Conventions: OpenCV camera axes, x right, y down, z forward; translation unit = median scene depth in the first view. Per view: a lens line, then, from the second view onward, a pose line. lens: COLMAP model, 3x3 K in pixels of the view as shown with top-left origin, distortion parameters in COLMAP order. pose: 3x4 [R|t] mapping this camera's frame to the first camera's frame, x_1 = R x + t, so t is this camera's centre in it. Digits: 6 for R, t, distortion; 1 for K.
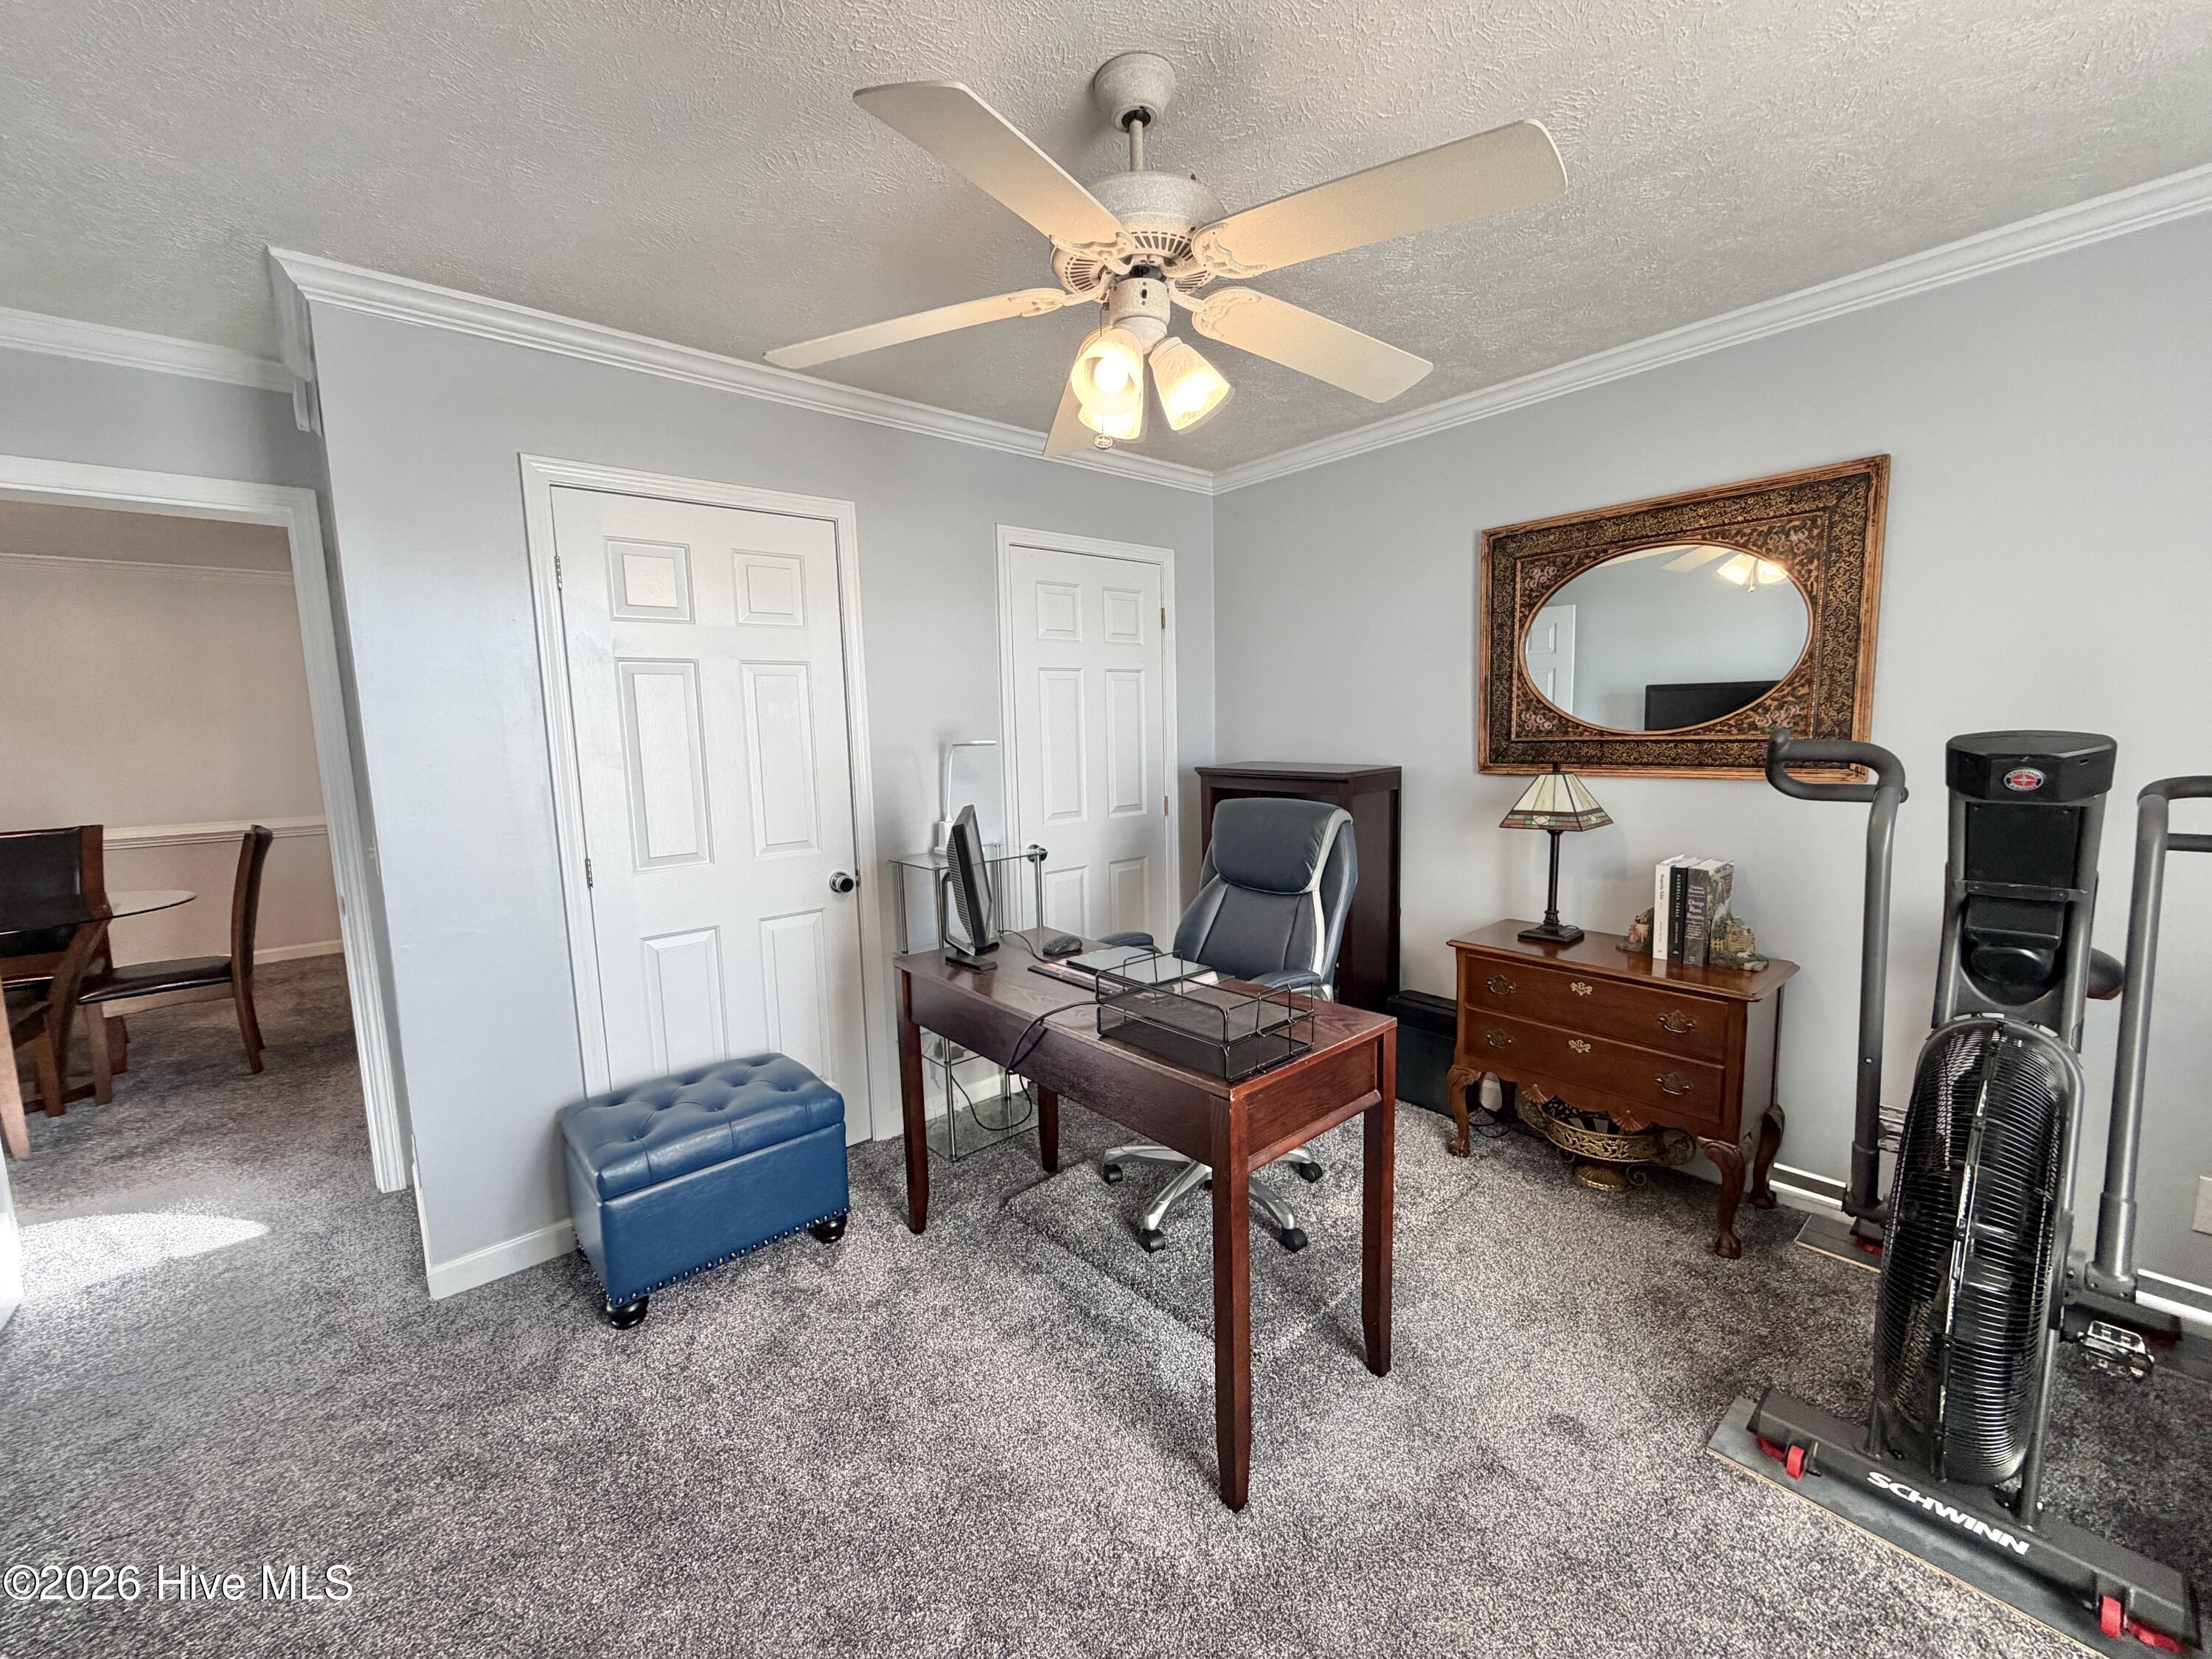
lens RADIAL K [[876.0, 0, 1102.7], [0, 876.0, 830.7], [0, 0, 1]] dist [0.002290, 0.000107]
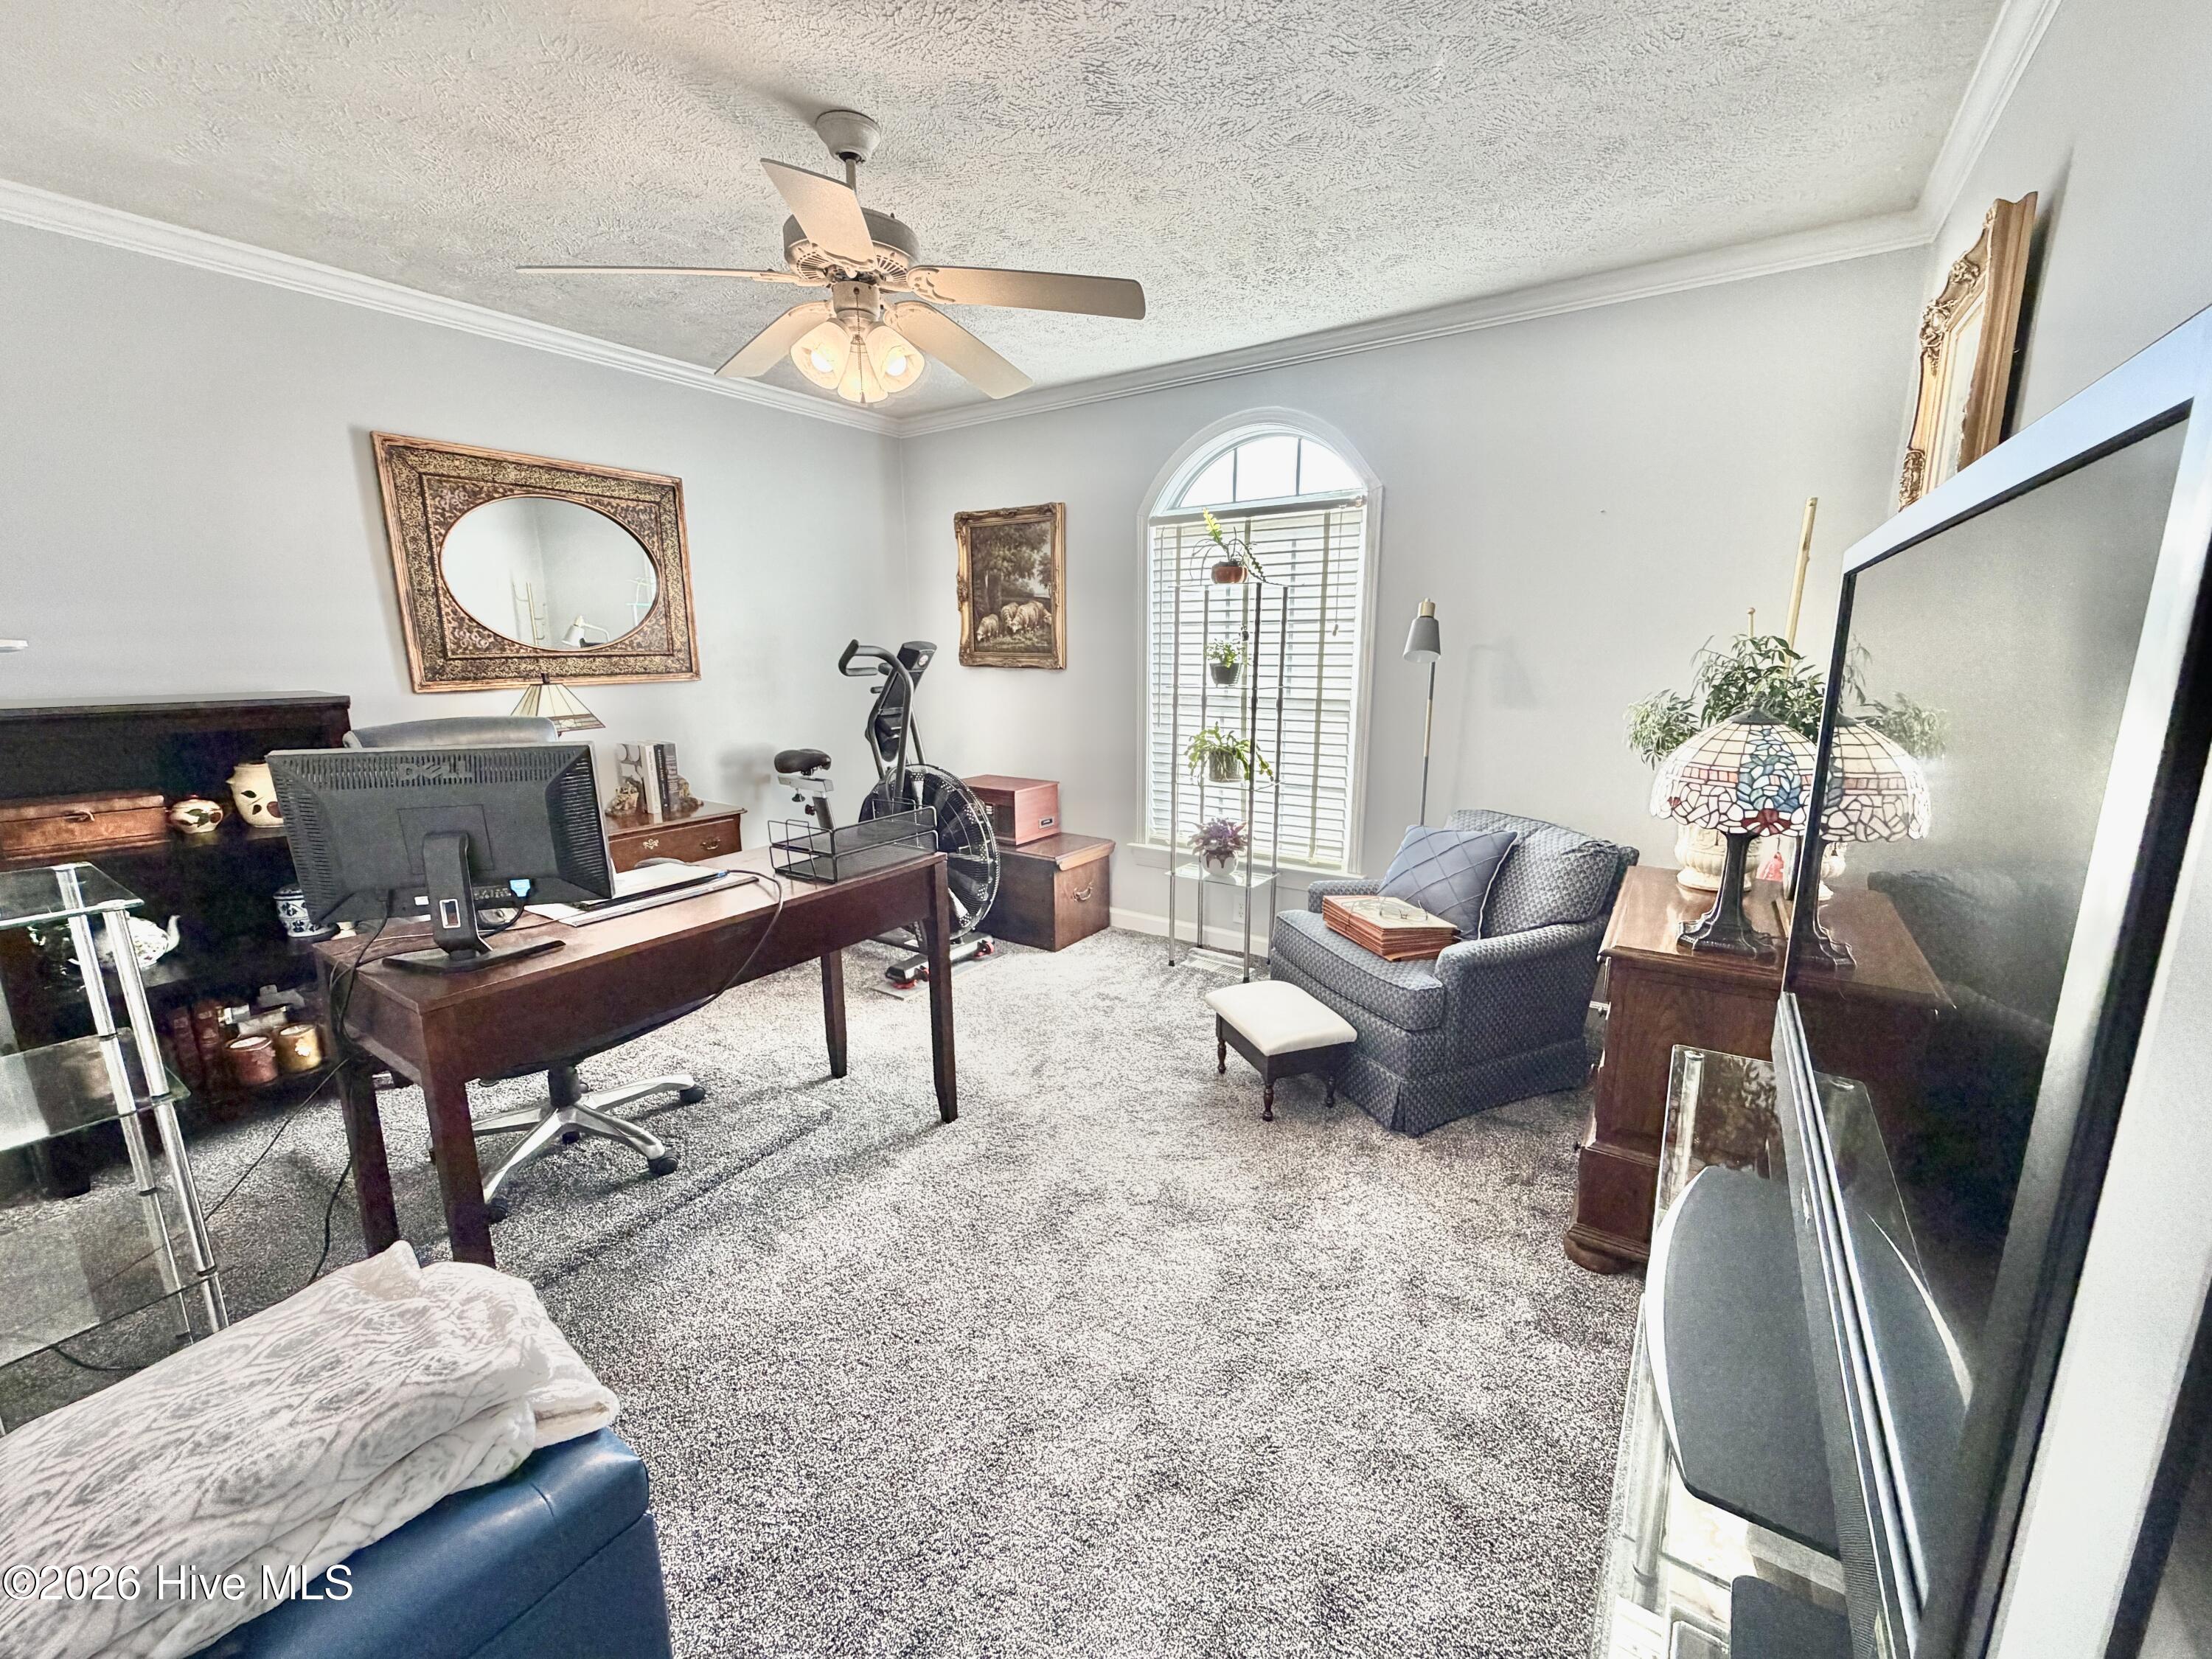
lens RADIAL K [[876.0, 0, 1103.7], [0, 876.0, 819.1], [0, 0, 1]] dist [0.002290, 0.000107]
pose [[-0.268242, -0.167215, 0.948728, -0.857656], [0.128058, 0.969891, 0.207152, -0.040105], [-0.954802, 0.177059, -0.238752, 0.639487]]
